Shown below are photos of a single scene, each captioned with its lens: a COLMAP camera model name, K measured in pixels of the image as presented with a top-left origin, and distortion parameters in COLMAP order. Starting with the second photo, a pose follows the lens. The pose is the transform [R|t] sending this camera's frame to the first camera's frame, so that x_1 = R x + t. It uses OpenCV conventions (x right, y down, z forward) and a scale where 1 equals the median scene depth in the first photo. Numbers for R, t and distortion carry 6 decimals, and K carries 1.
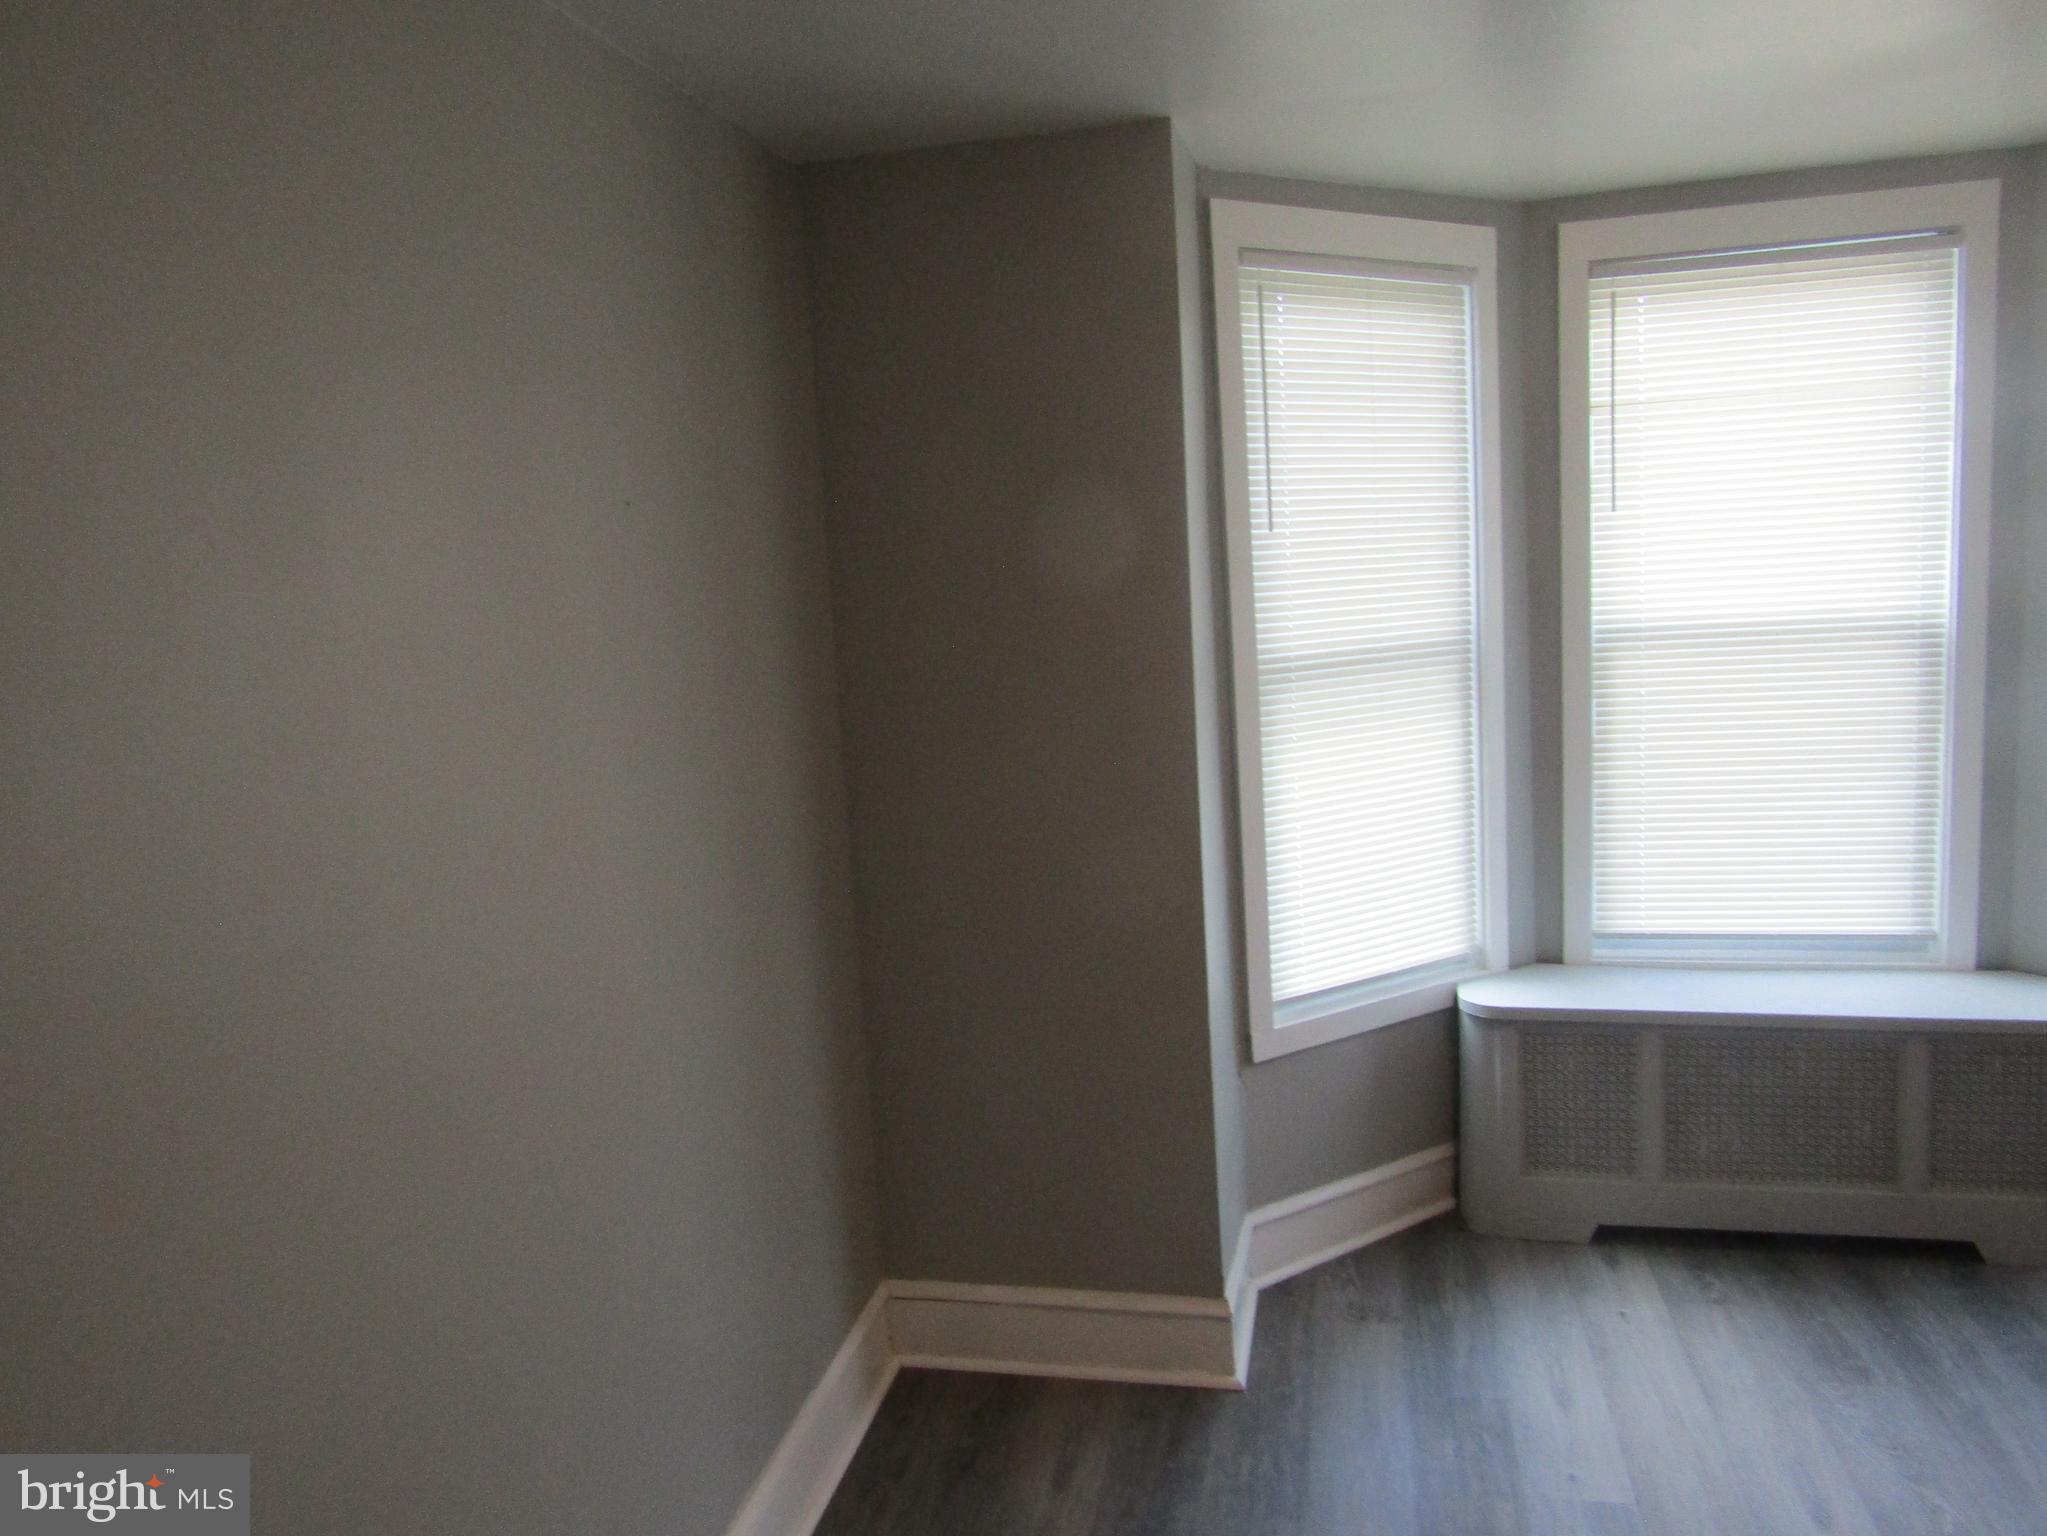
lens RADIAL K [[1447.3, 0, 1033.7], [0, 1447.3, 764.4], [0, 0, 1]] dist [-0.013402, 0.005102]
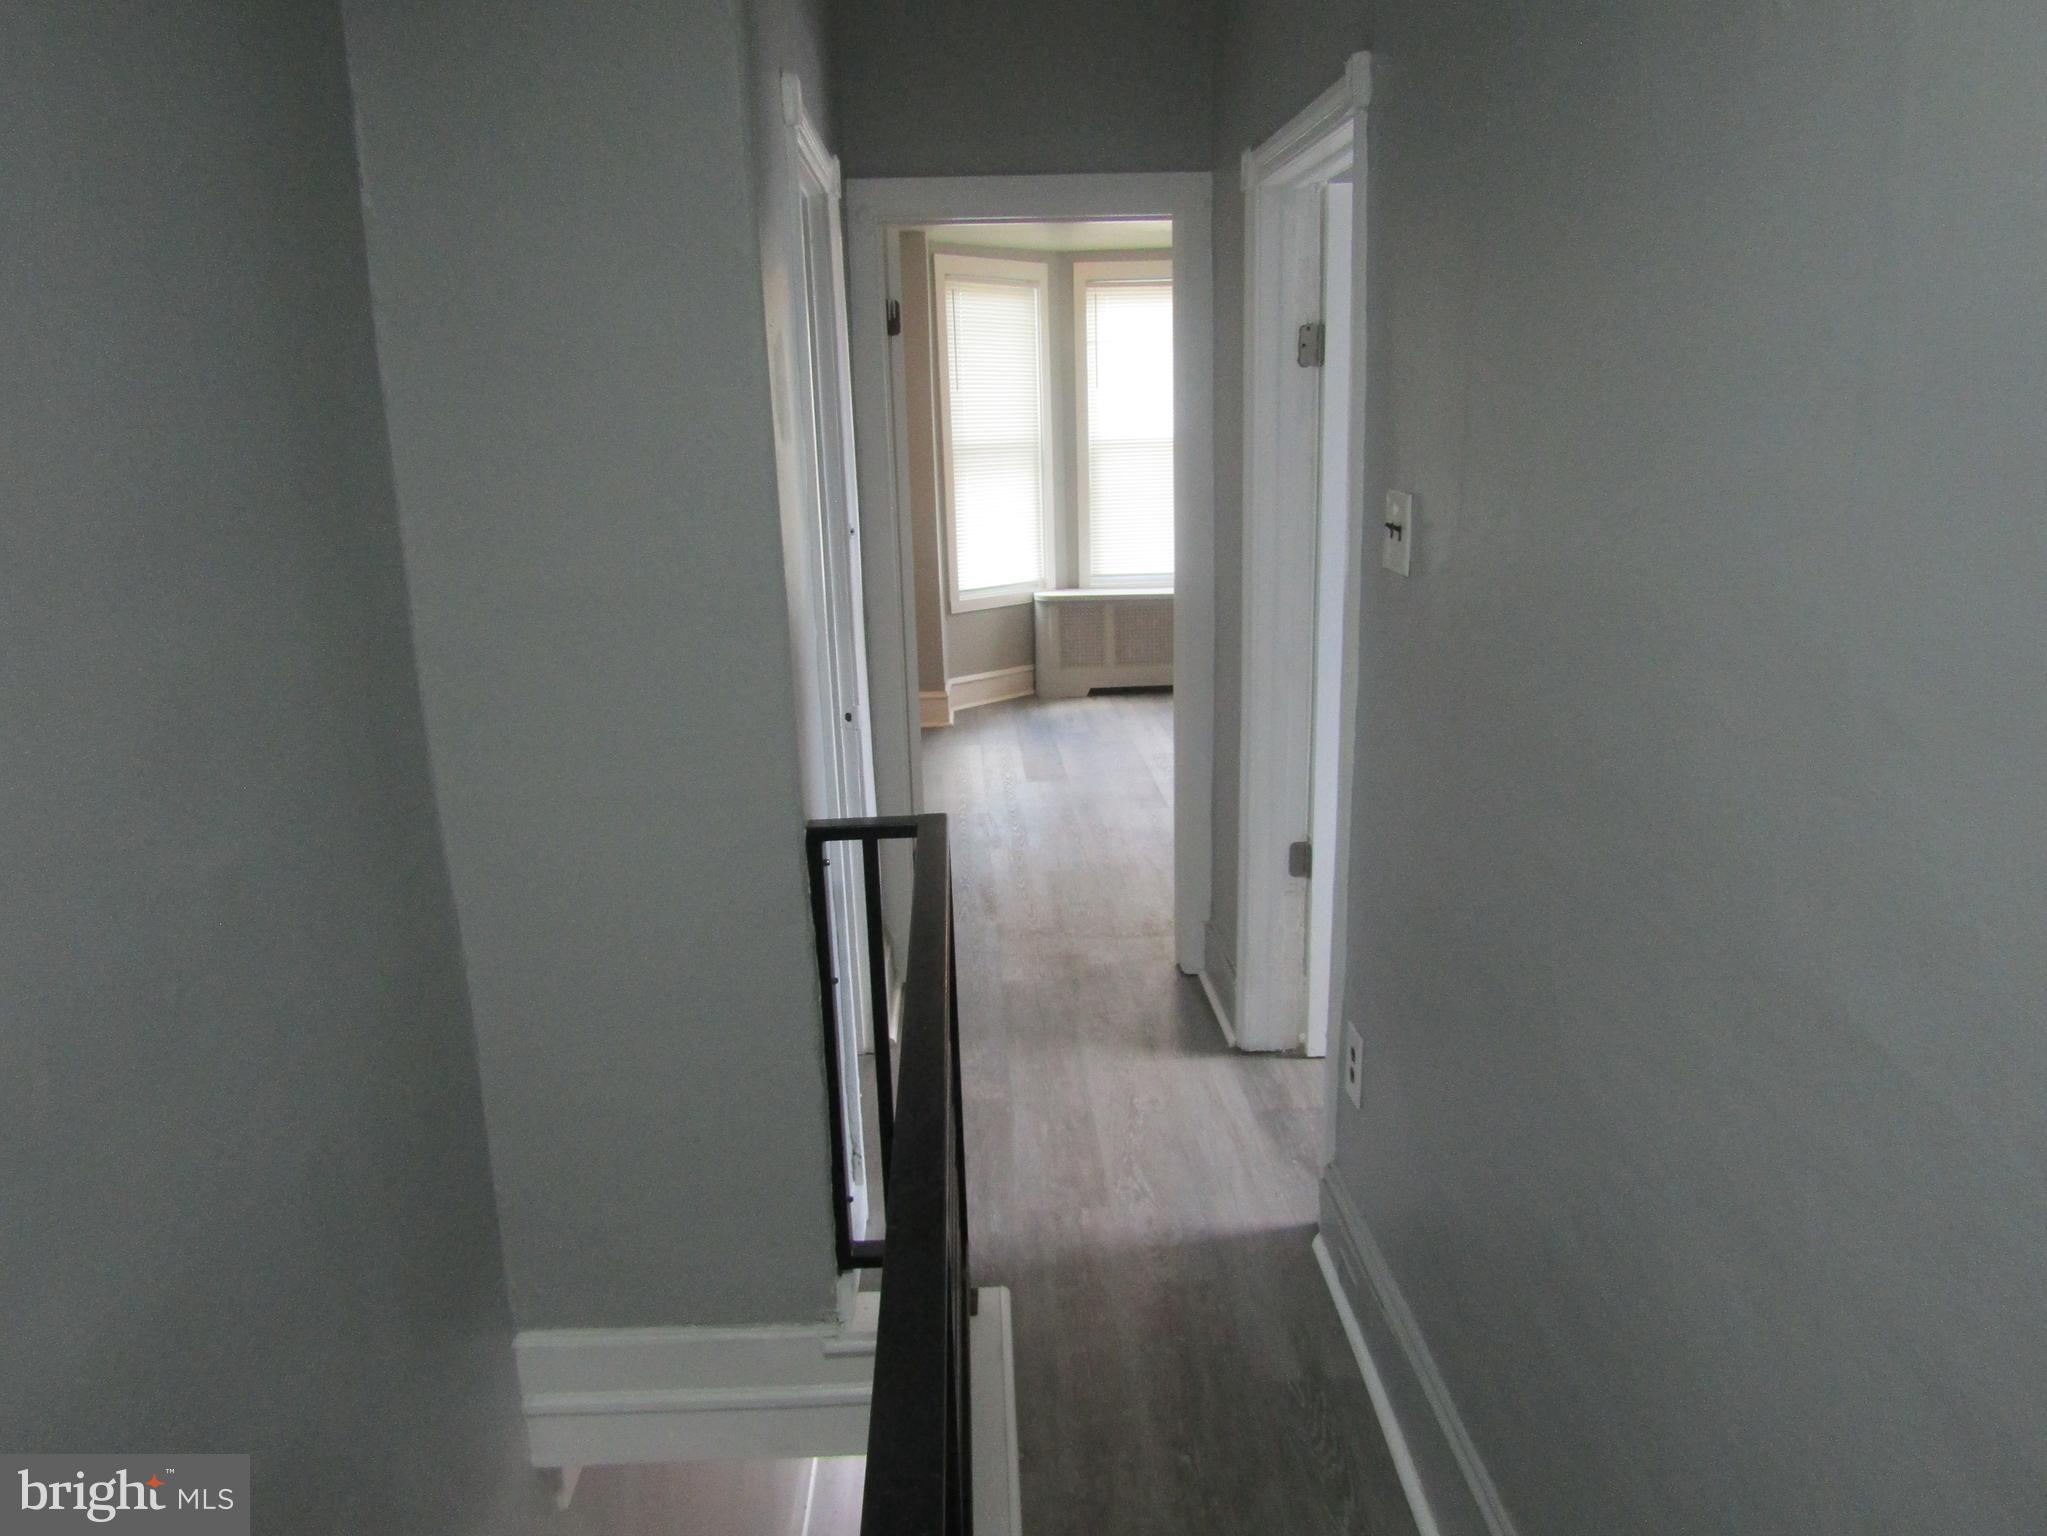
lens RADIAL K [[1447.3, 0, 1010.0], [0, 1447.3, 771.9], [0, 0, 1]] dist [-0.013402, 0.005102]
pose [[0.967847, -0.027927, 0.249984, -0.364278], [0.006996, 0.996422, 0.084230, 0.264493], [-0.251442, -0.079773, 0.964579, -1.373683]]
